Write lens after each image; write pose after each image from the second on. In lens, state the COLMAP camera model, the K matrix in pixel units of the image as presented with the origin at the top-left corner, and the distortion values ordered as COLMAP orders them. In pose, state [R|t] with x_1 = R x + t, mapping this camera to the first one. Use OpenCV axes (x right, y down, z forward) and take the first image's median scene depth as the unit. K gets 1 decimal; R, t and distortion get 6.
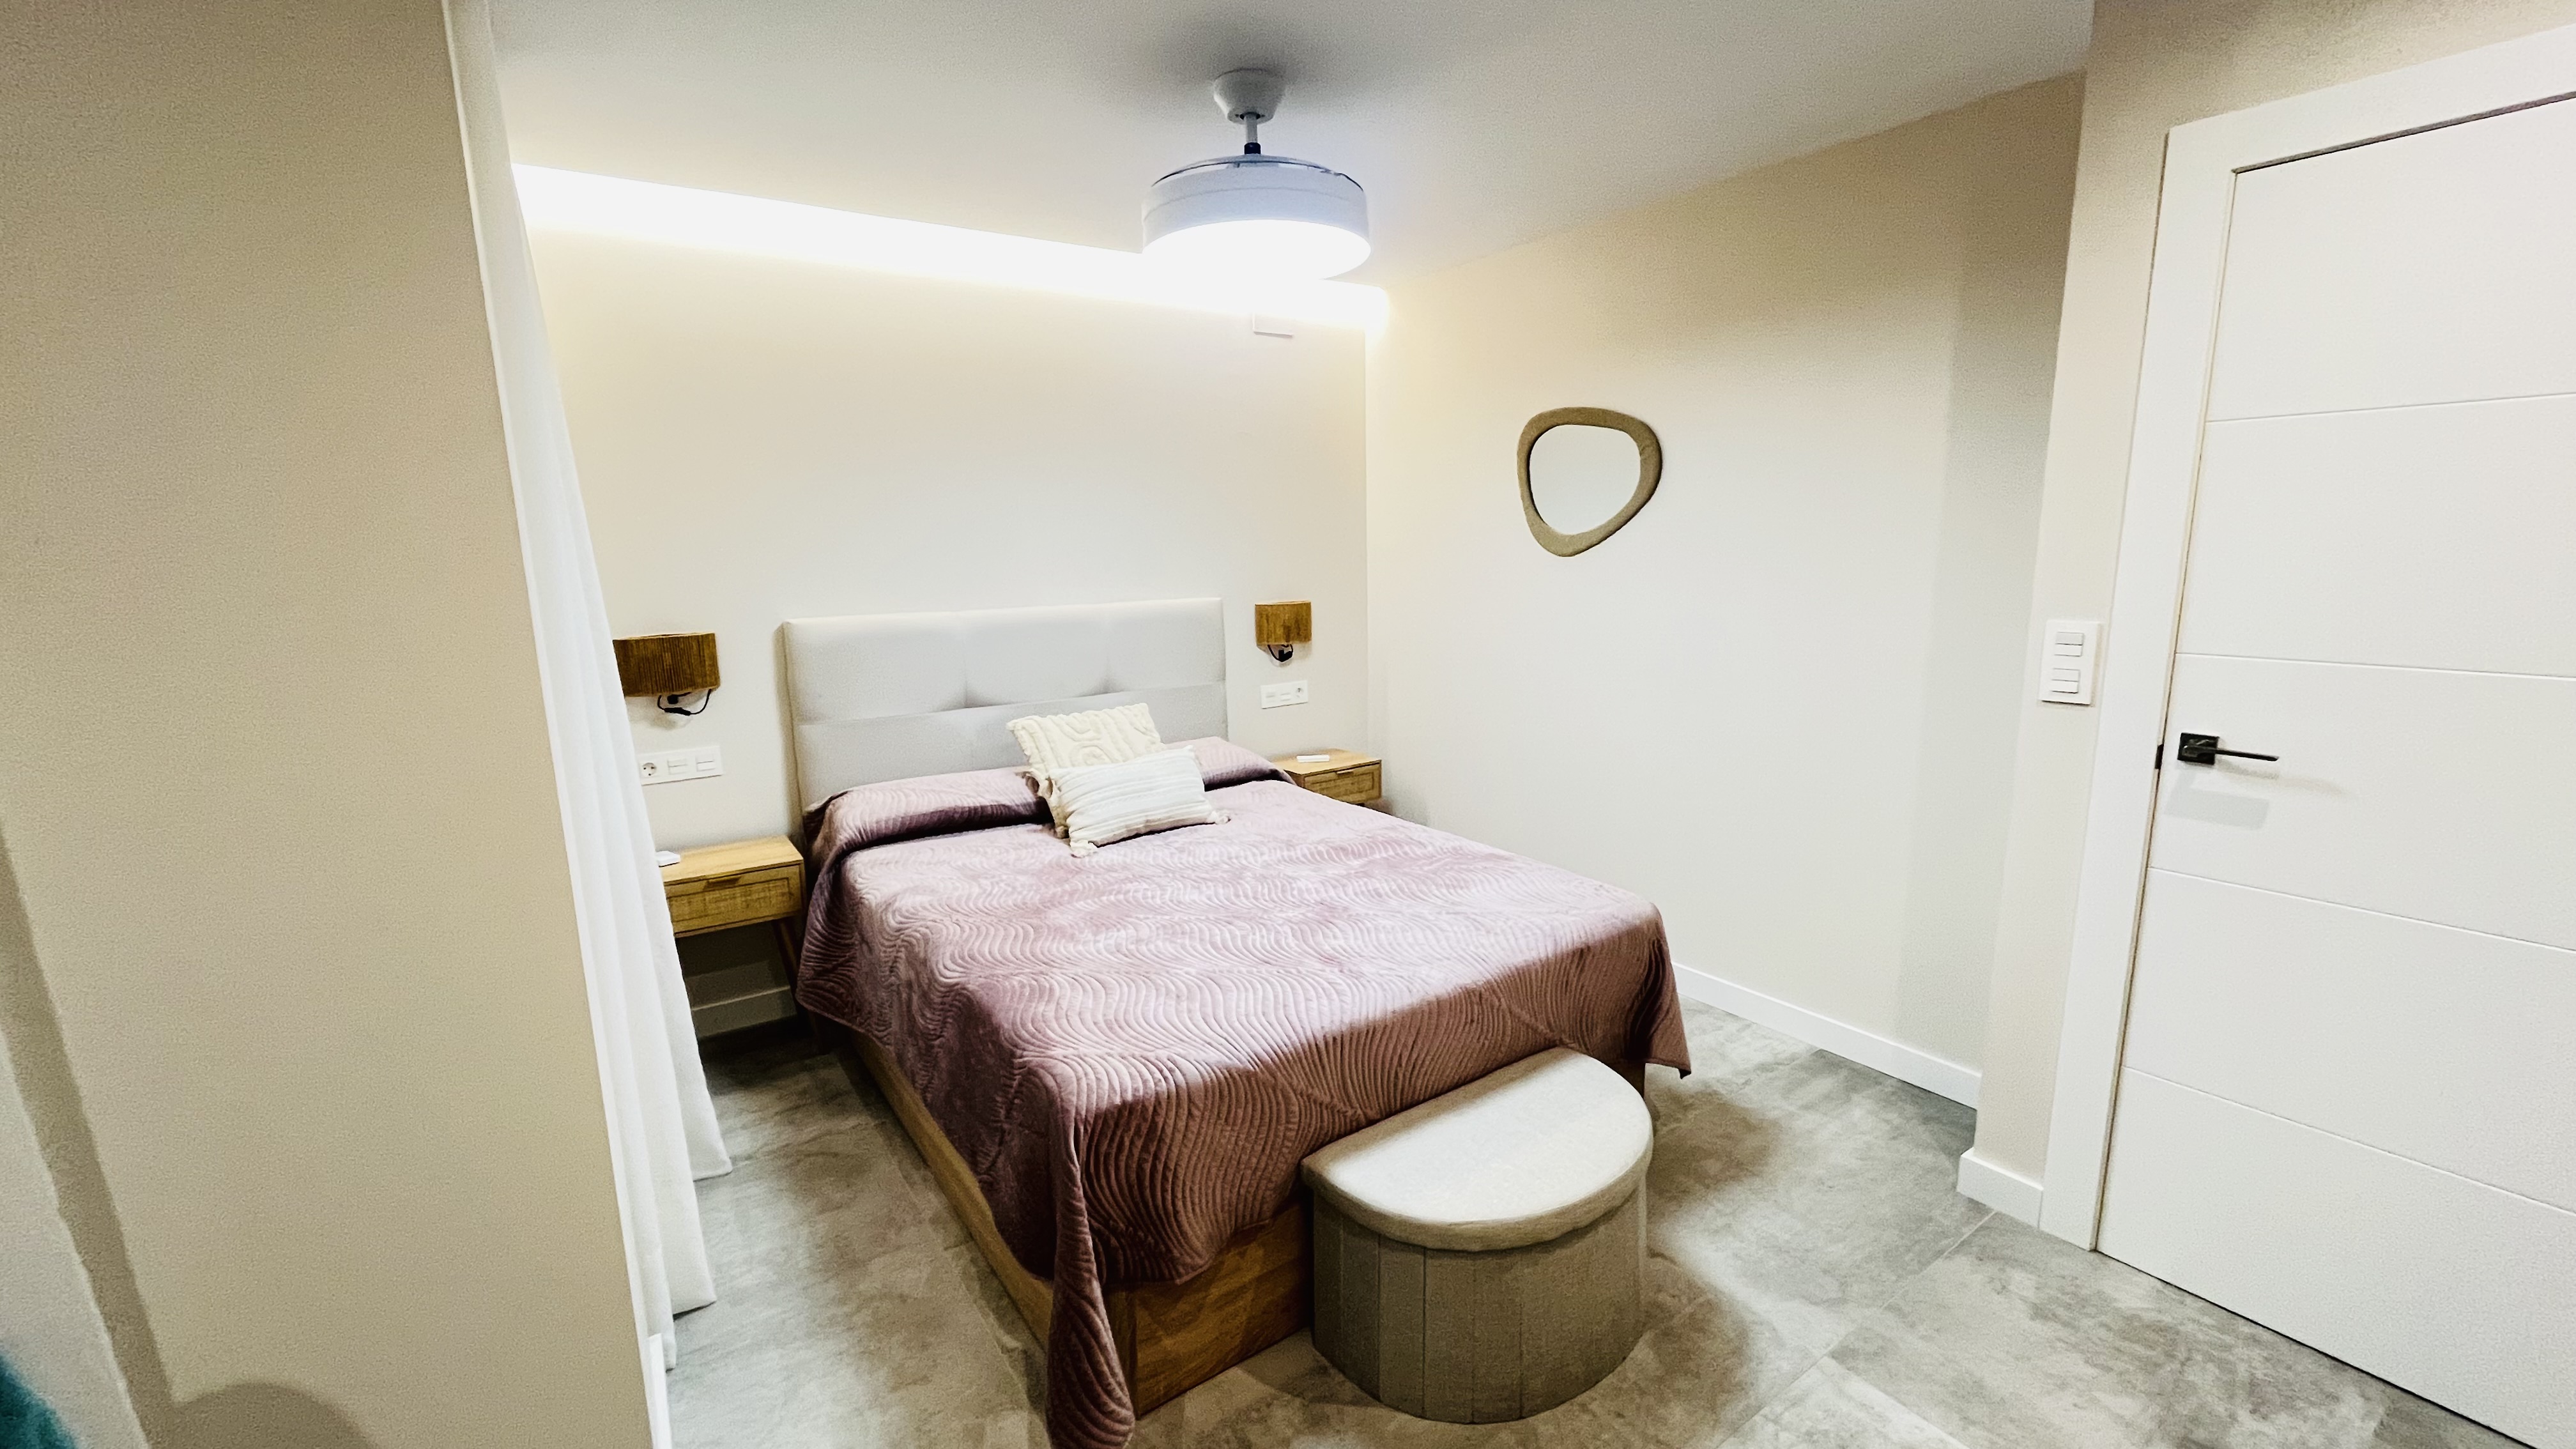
lens RADIAL K [[1044.2, 0, 1280.8], [0, 1044.2, 723.3], [0, 0, 1]] dist [-0.003517, -0.000558]
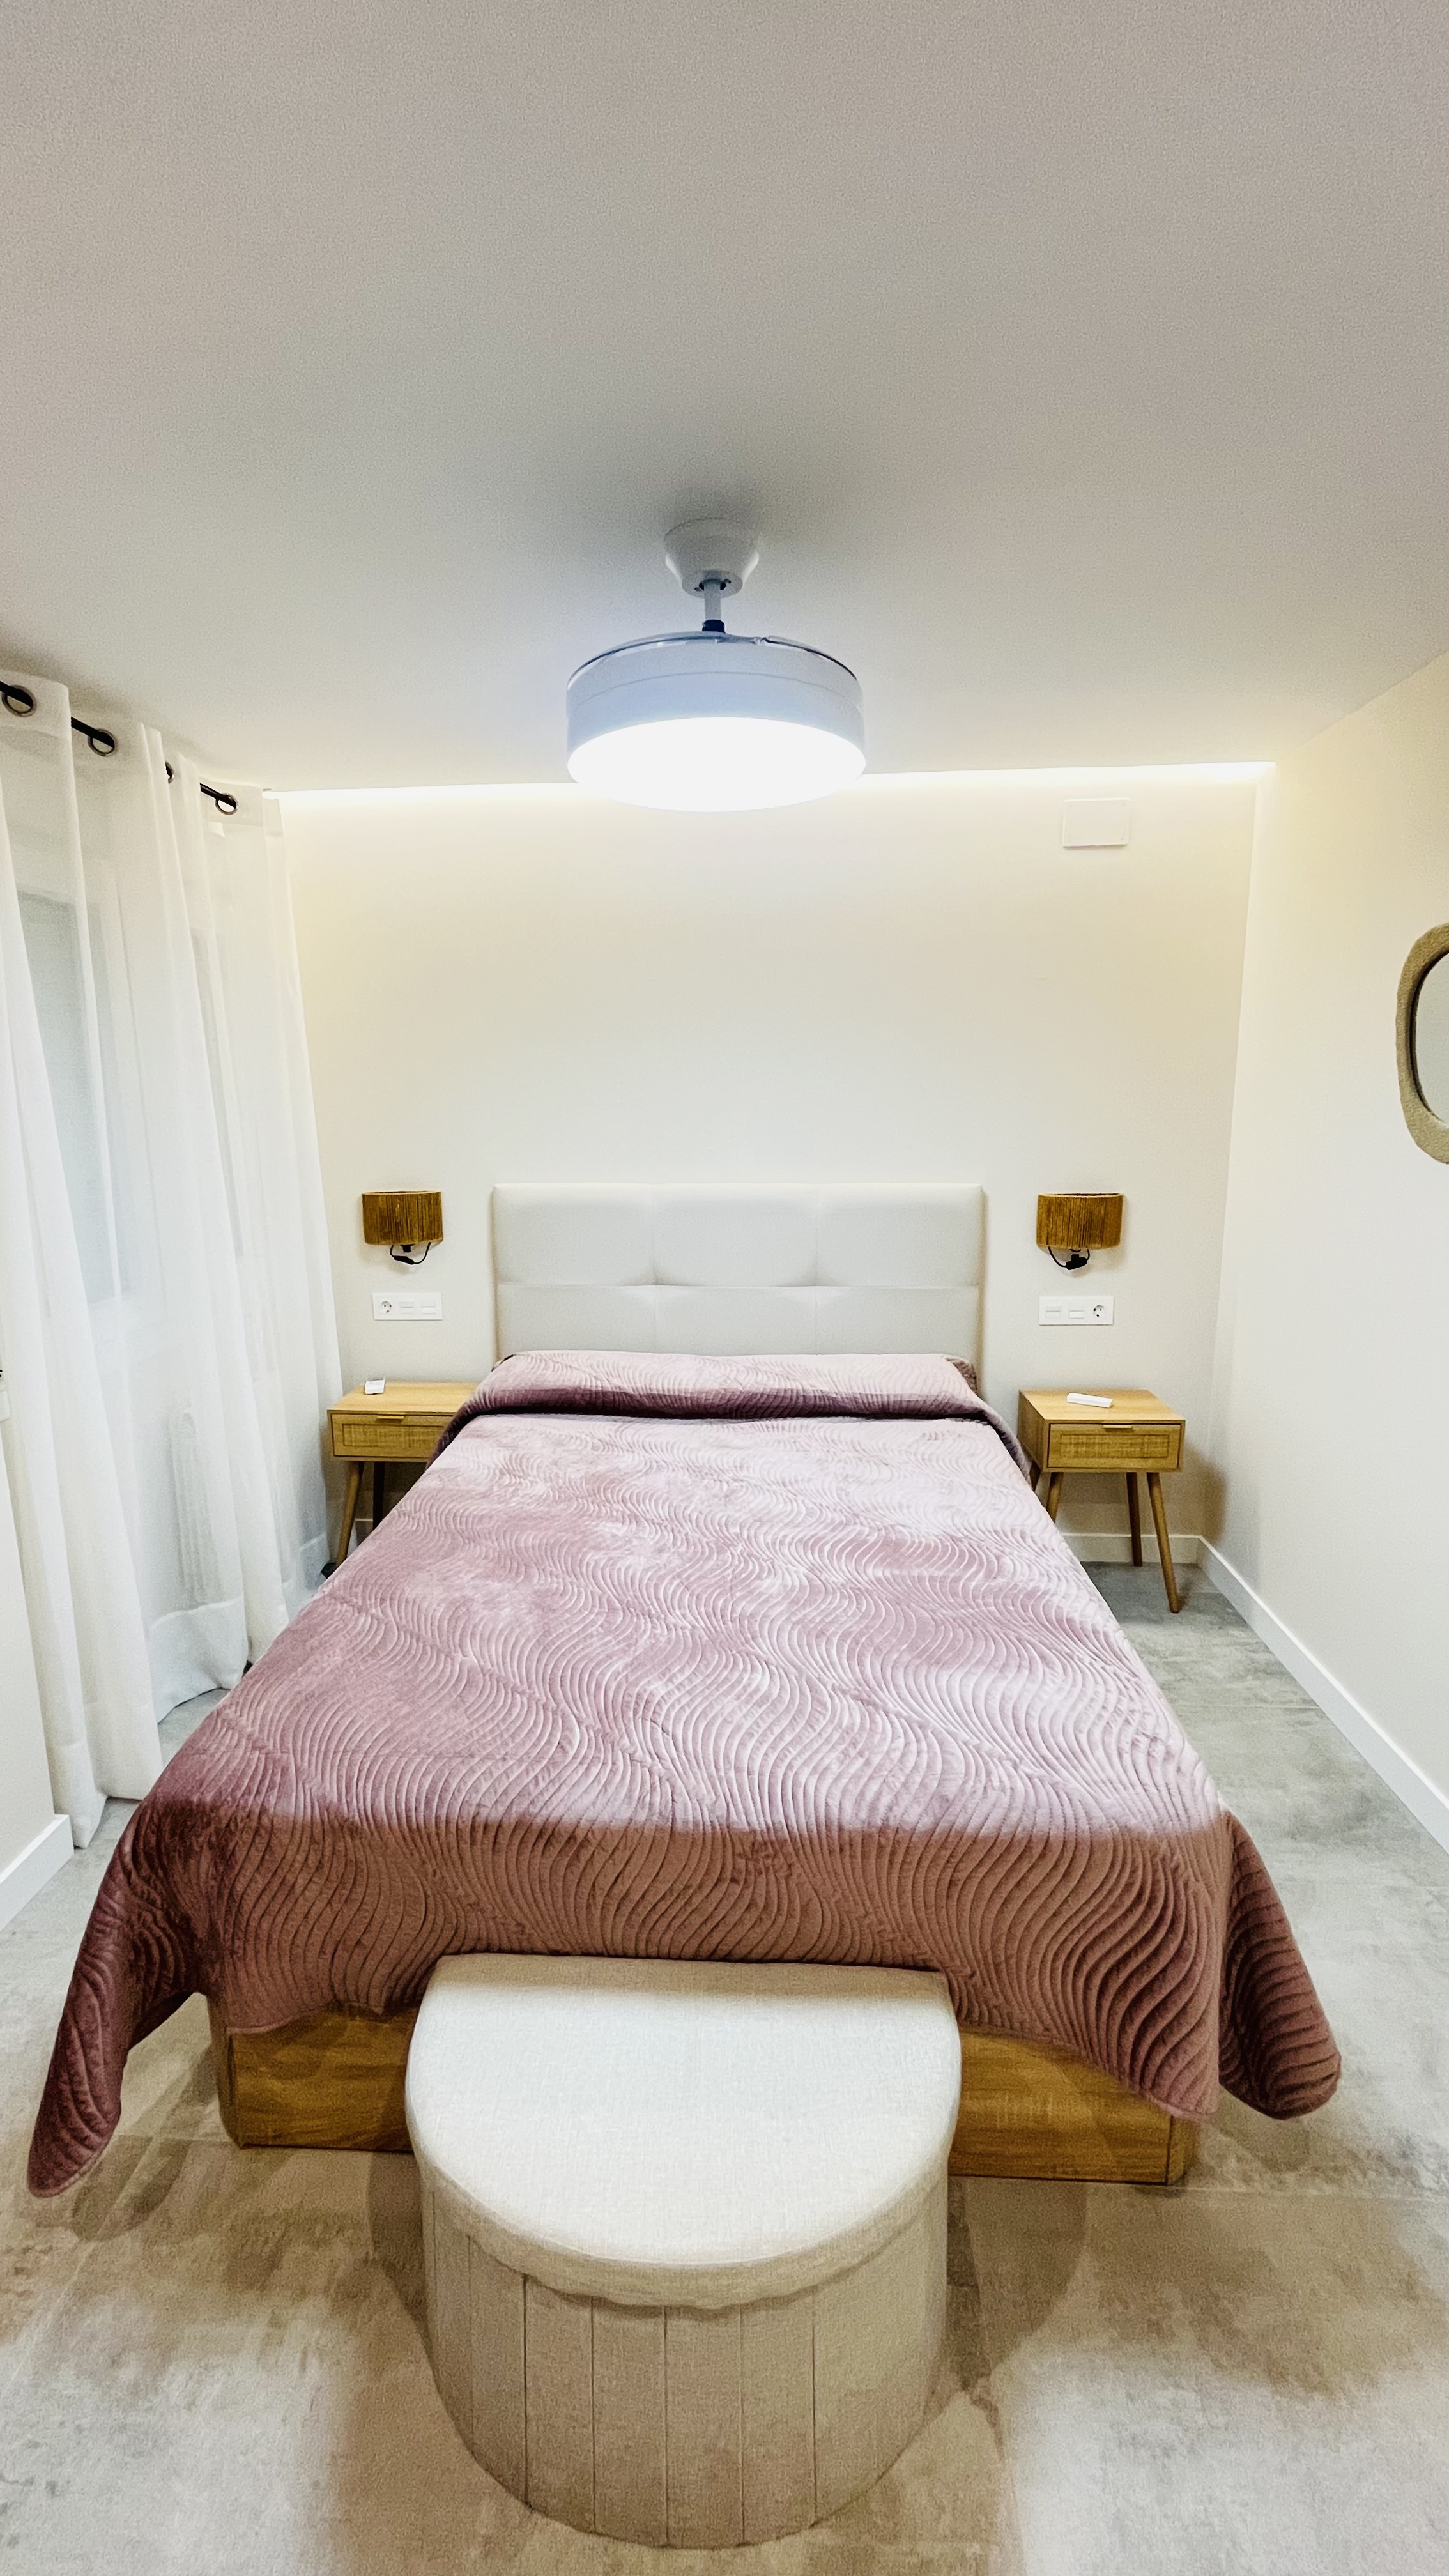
lens RADIAL K [[1044.2, 0, 729.5], [0, 1044.2, 1280.2], [0, 0, 1]] dist [-0.003517, -0.000558]
pose [[0.789915, 0.124731, -0.600397, 0.383589], [-0.112534, 0.991952, 0.058020, -0.096669], [0.602802, 0.021734, 0.797595, 0.324699]]
